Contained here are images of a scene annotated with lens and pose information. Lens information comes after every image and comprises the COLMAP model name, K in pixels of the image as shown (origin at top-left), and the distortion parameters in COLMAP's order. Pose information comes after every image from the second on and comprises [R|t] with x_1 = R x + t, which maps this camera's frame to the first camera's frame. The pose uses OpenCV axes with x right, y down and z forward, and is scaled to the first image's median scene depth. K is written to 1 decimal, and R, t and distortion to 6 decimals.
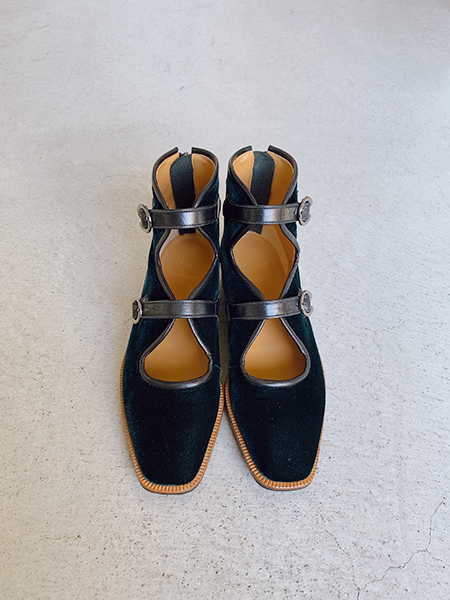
lens RADIAL K [[460.9, 0, 225.0], [0, 460.9, 300.0], [0, 0, 1]] dist [0.005911, -0.005945]
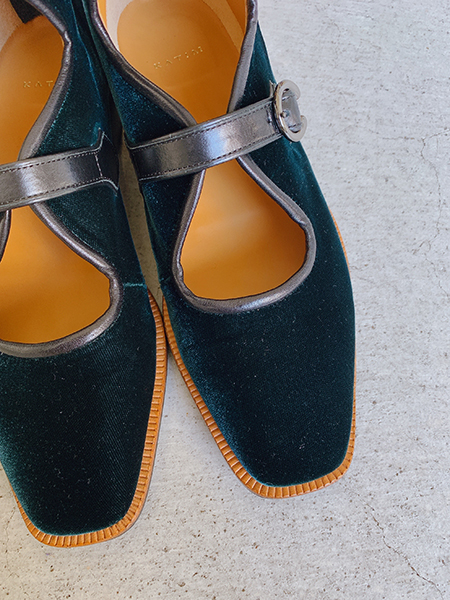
lens RADIAL K [[460.9, 0, 225.0], [0, 460.9, 300.0], [0, 0, 1]] dist [0.005911, -0.005945]
pose [[0.979490, -0.199031, -0.031410, 0.076798], [0.197267, 0.915459, 0.350743, 0.004457], [-0.041054, -0.349745, 0.935945, 0.432436]]
